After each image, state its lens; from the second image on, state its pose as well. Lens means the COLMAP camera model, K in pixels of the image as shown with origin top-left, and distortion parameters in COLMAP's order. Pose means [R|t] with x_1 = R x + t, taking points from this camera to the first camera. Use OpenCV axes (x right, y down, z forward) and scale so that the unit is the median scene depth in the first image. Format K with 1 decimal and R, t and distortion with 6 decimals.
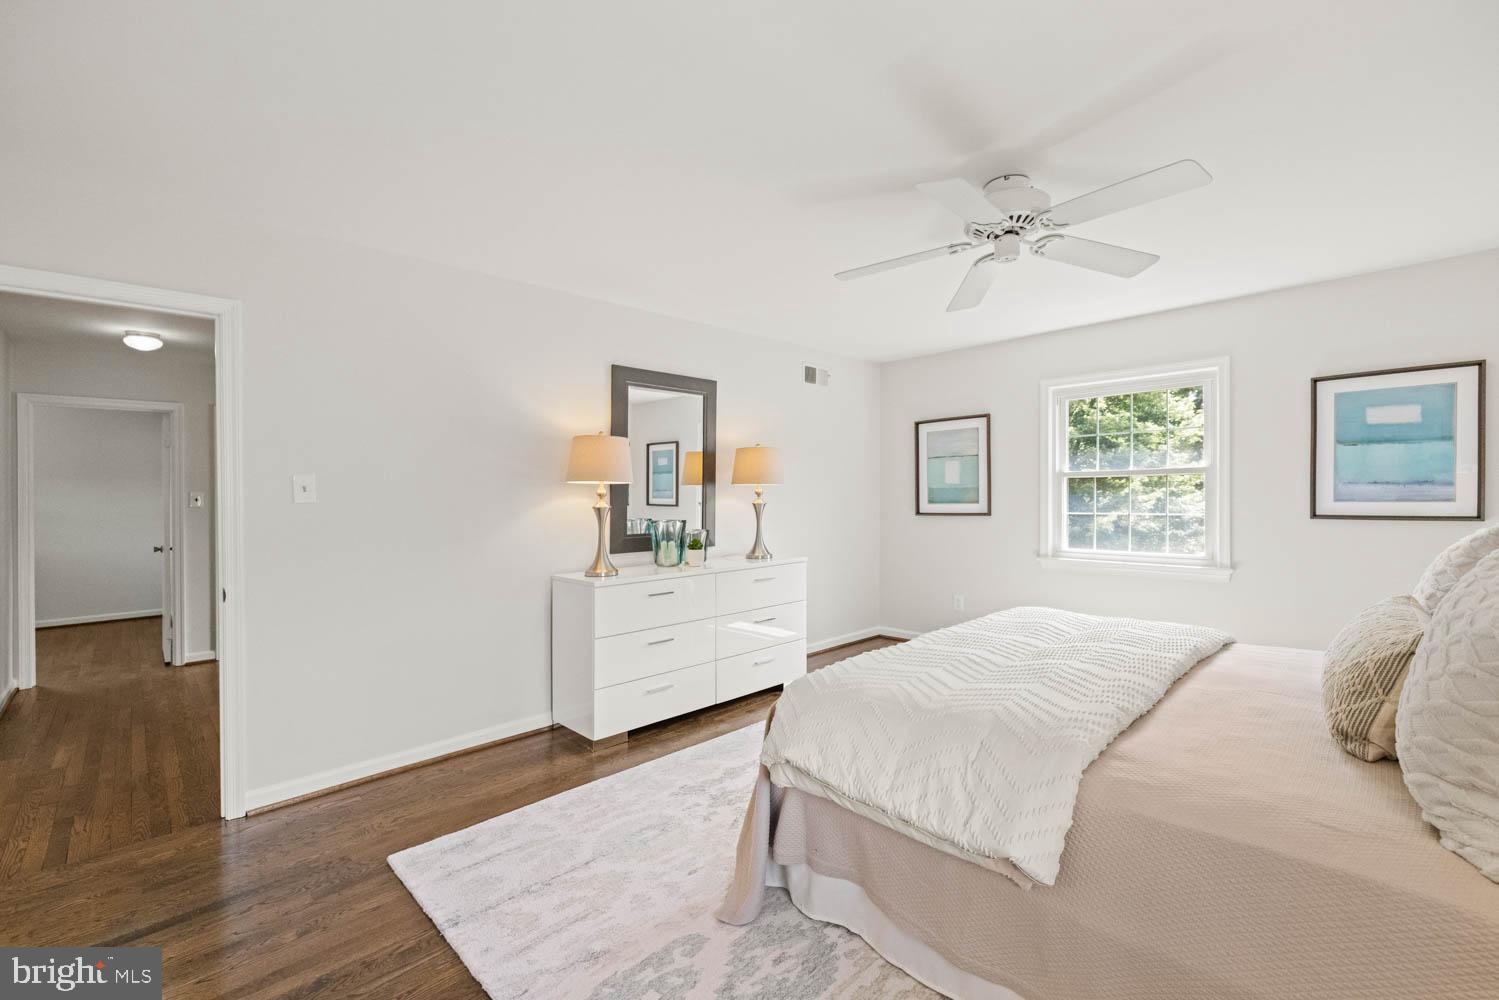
lens RADIAL K [[642.7, 0, 743.1], [0, 642.7, 500.5], [0, 0, 1]] dist [0.004700, 0.000404]
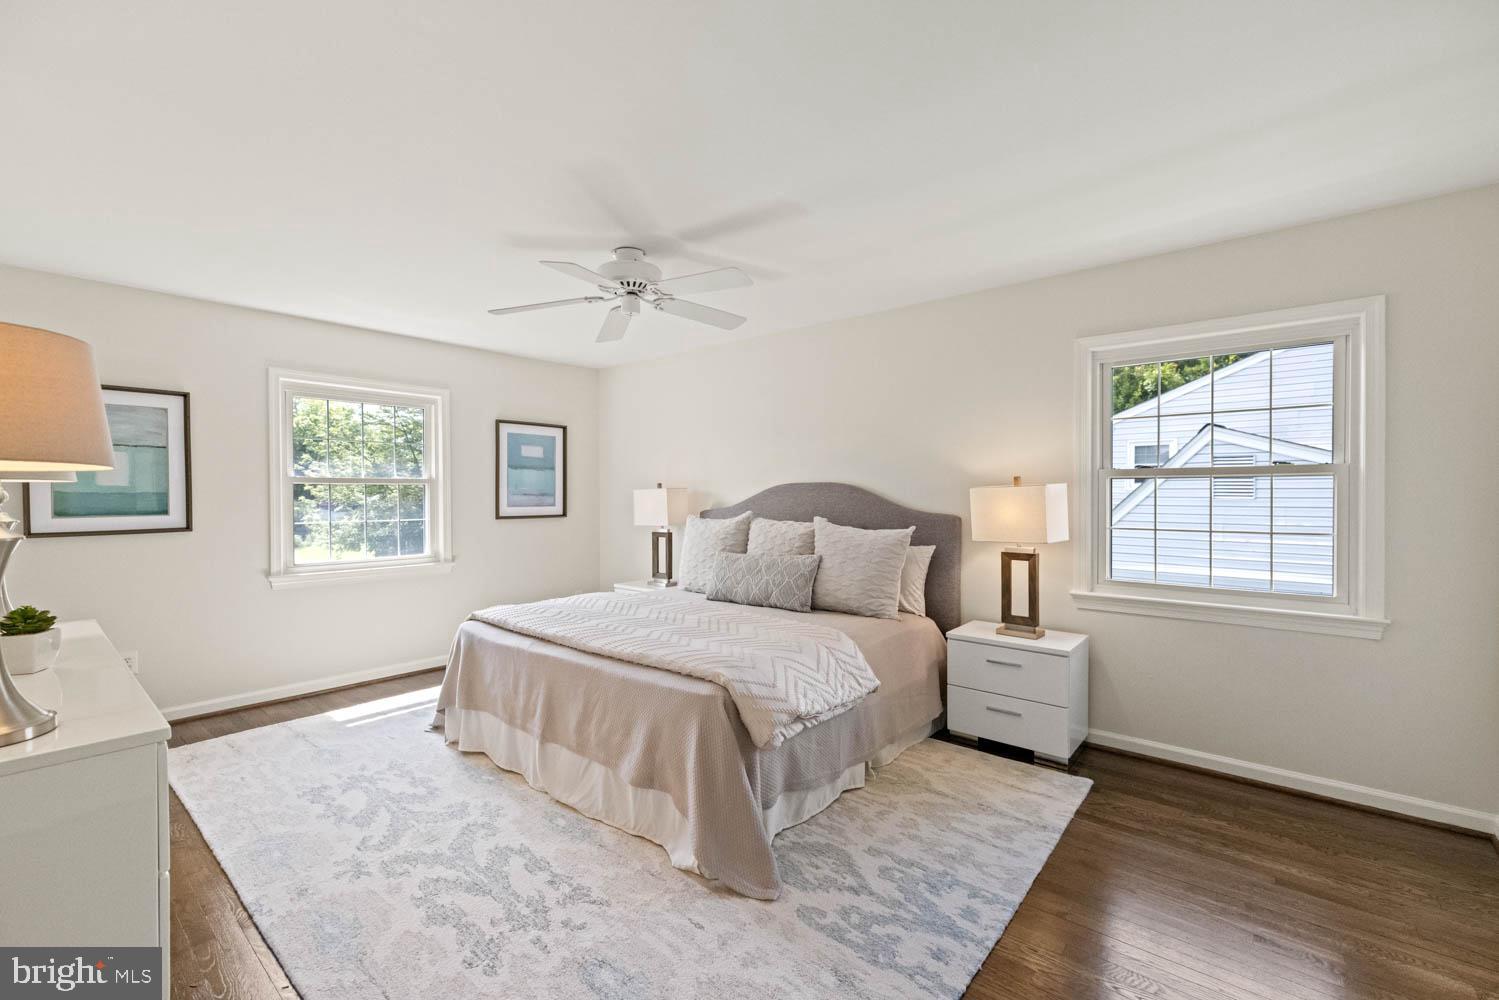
lens RADIAL K [[641.3, 0, 743.7], [0, 641.3, 510.6], [0, 0, 1]] dist [0.000170, 0.000393]
pose [[-0.099261, -0.013158, 0.994974, -0.769377], [0.009610, 0.999853, 0.014182, -0.007183], [-0.995015, 0.010970, -0.099120, 0.817195]]
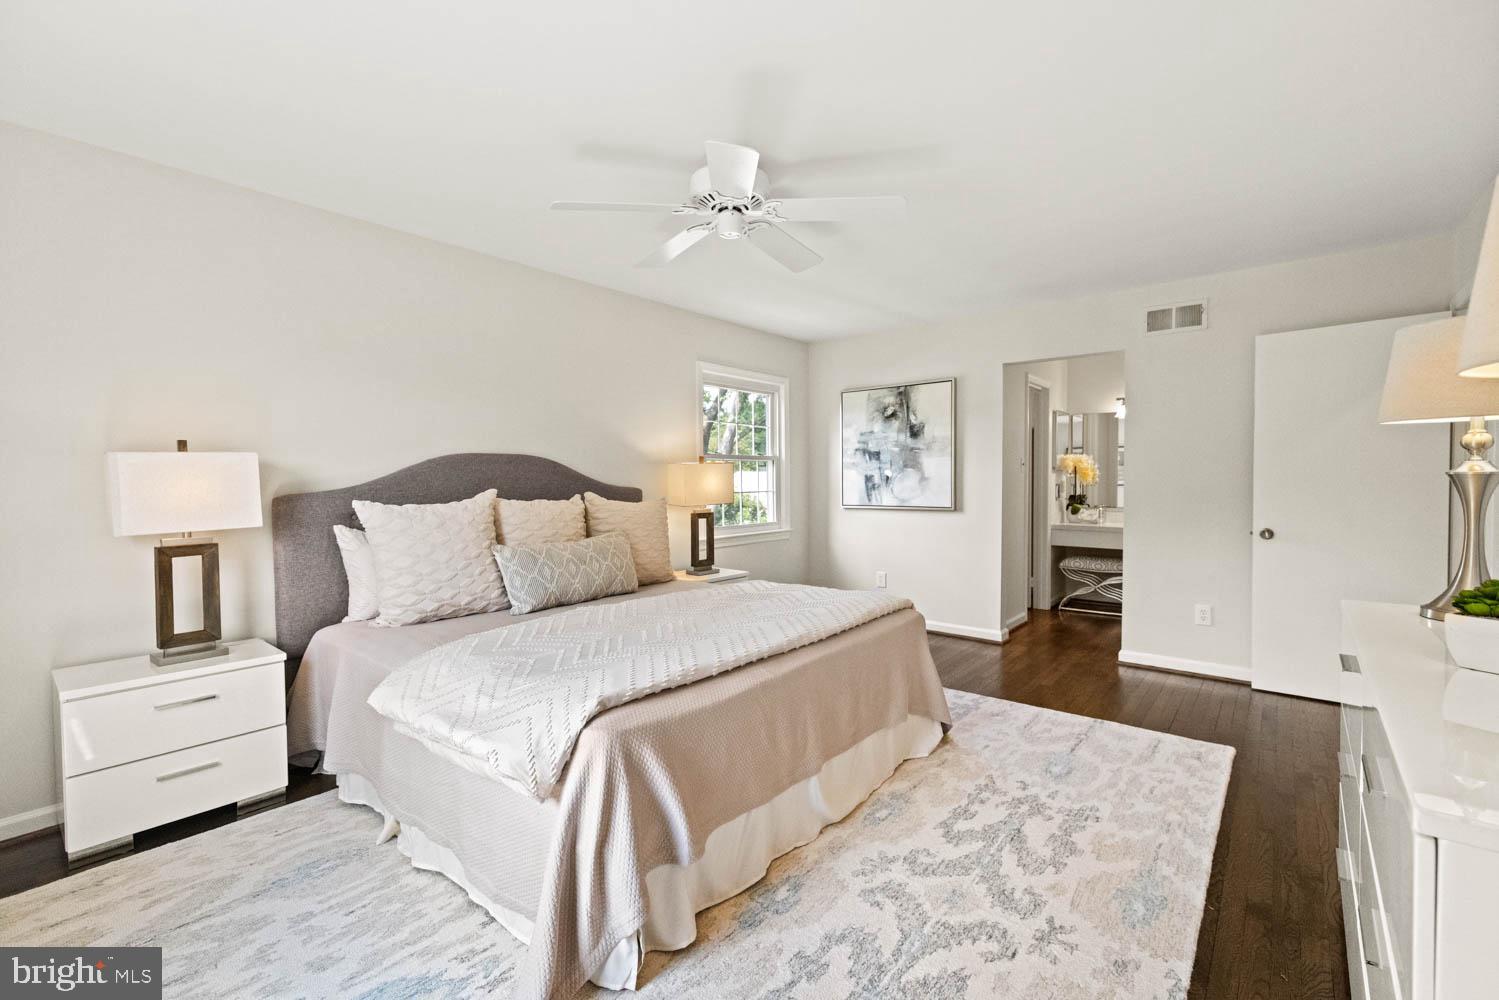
lens RADIAL K [[652.9, 0, 749.5], [0, 652.9, 500.0], [0, 0, 1]] dist [0.025866, 0.000027]
pose [[-0.992758, 0.025614, -0.117370, 0.447371], [0.021110, 0.998998, 0.039452, -0.000005], [0.118263, 0.036689, -0.992304, 1.827632]]
